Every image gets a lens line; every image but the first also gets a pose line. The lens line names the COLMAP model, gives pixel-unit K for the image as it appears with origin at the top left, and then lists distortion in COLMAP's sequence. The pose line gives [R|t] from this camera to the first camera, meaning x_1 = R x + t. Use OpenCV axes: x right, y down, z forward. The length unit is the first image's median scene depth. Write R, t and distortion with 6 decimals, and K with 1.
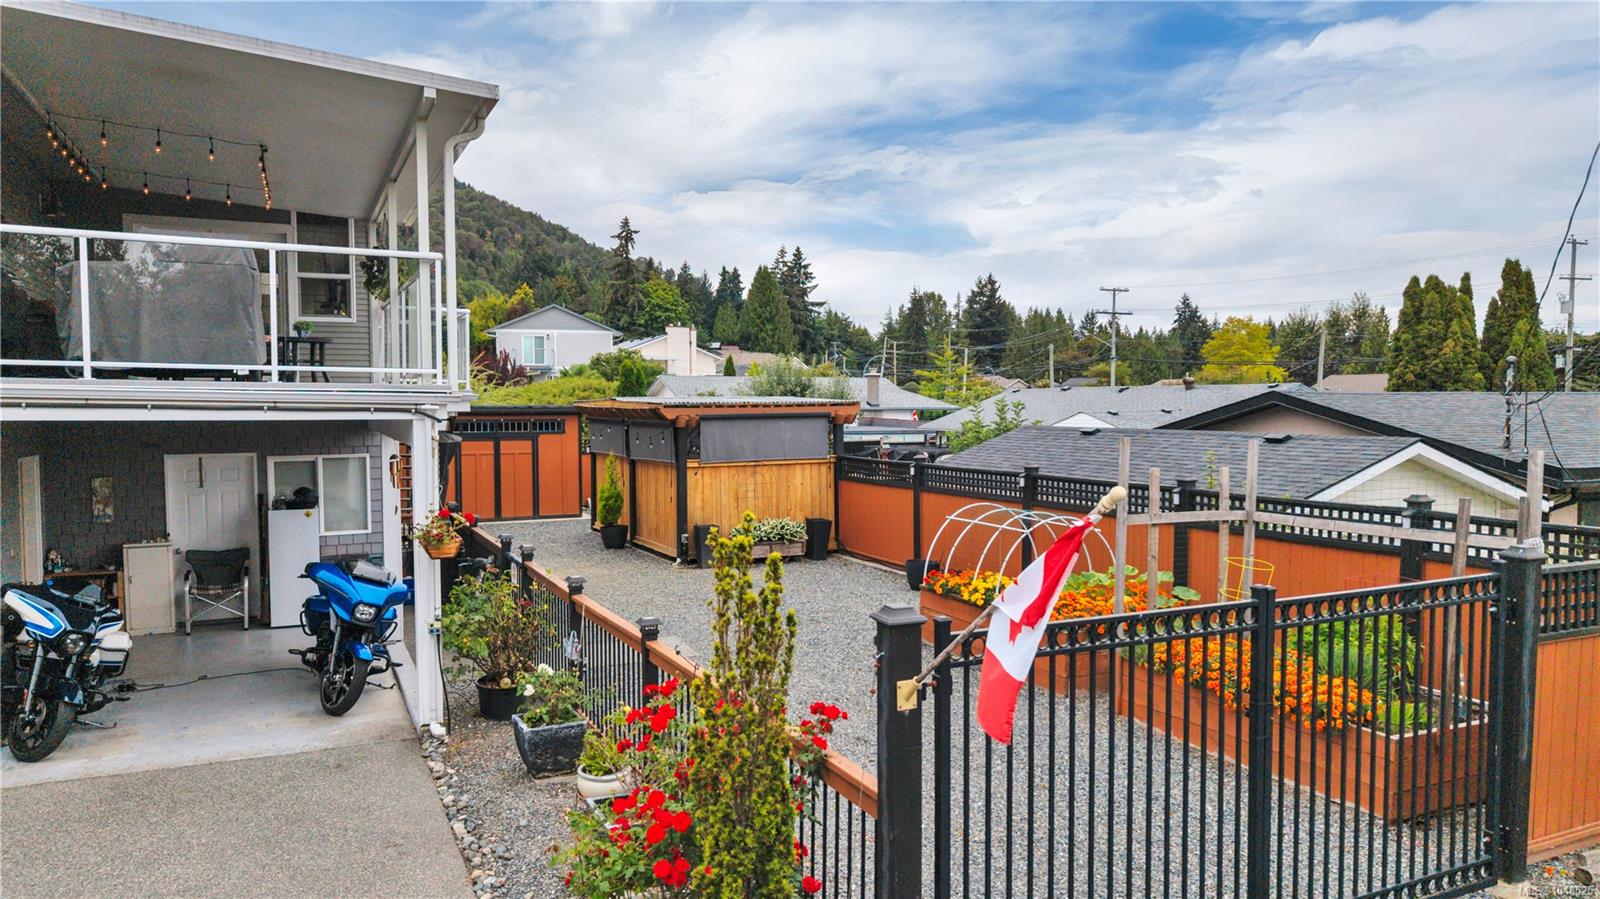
lens RADIAL K [[1043.4, 0, 800.0], [0, 1043.4, 449.5], [0, 0, 1]] dist [0.006388, -0.024743]
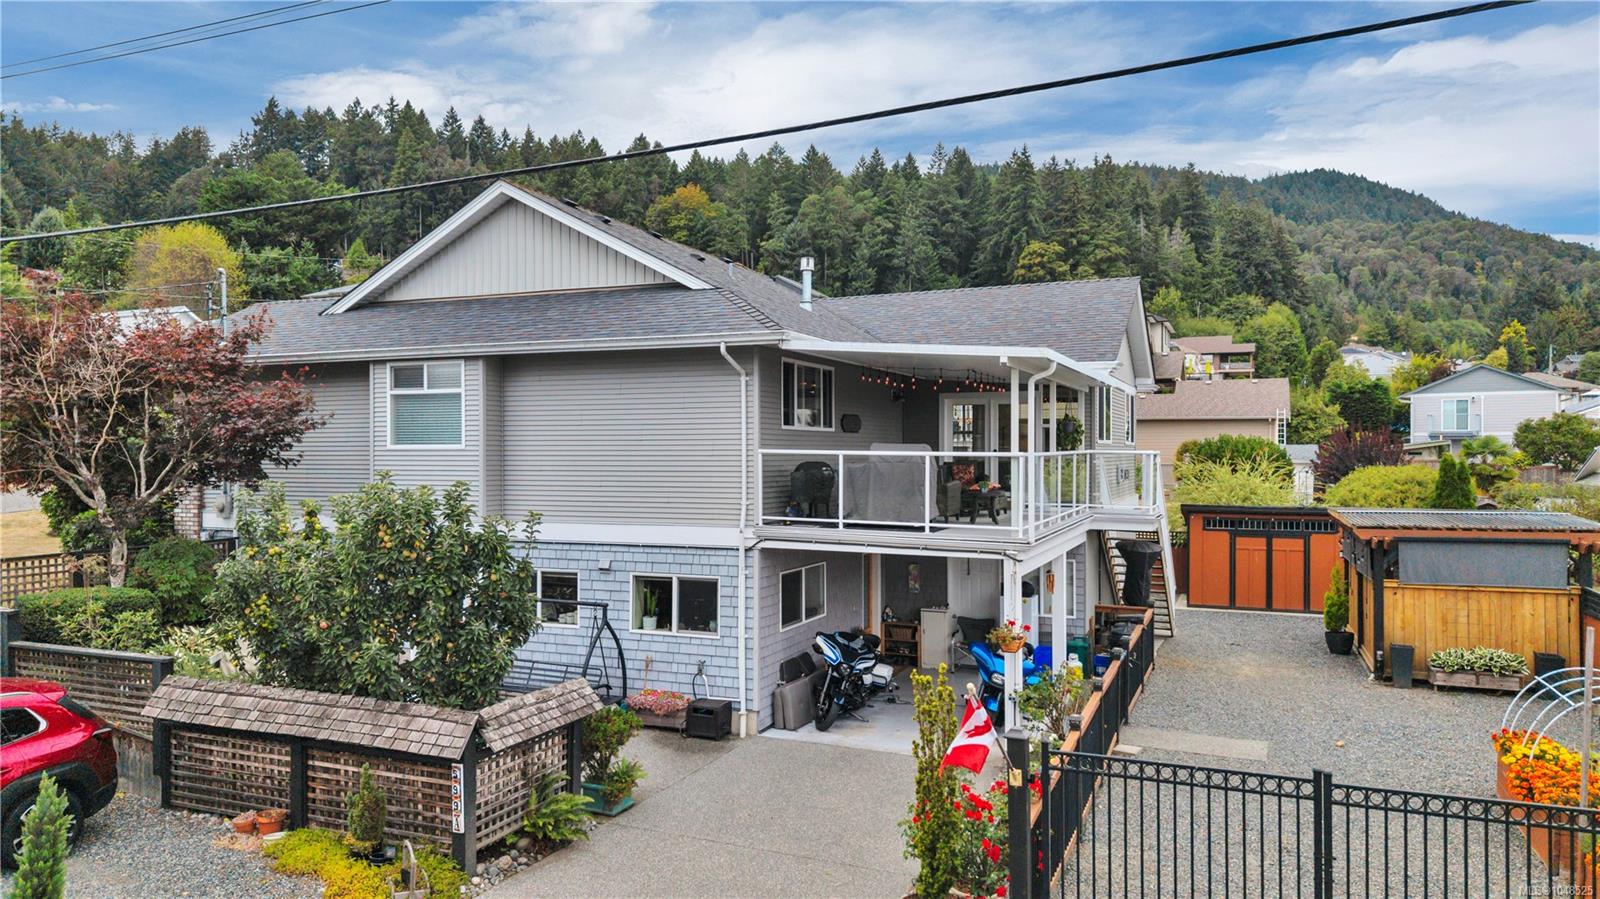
lens RADIAL K [[1043.4, 0, 800.0], [0, 1043.4, 449.5], [0, 0, 1]] dist [0.006388, -0.024743]
pose [[0.638235, -0.001211, -0.769841, 0.276720], [-0.033984, 0.998980, -0.029747, -0.059447], [0.769091, 0.045148, 0.637542, -0.098966]]
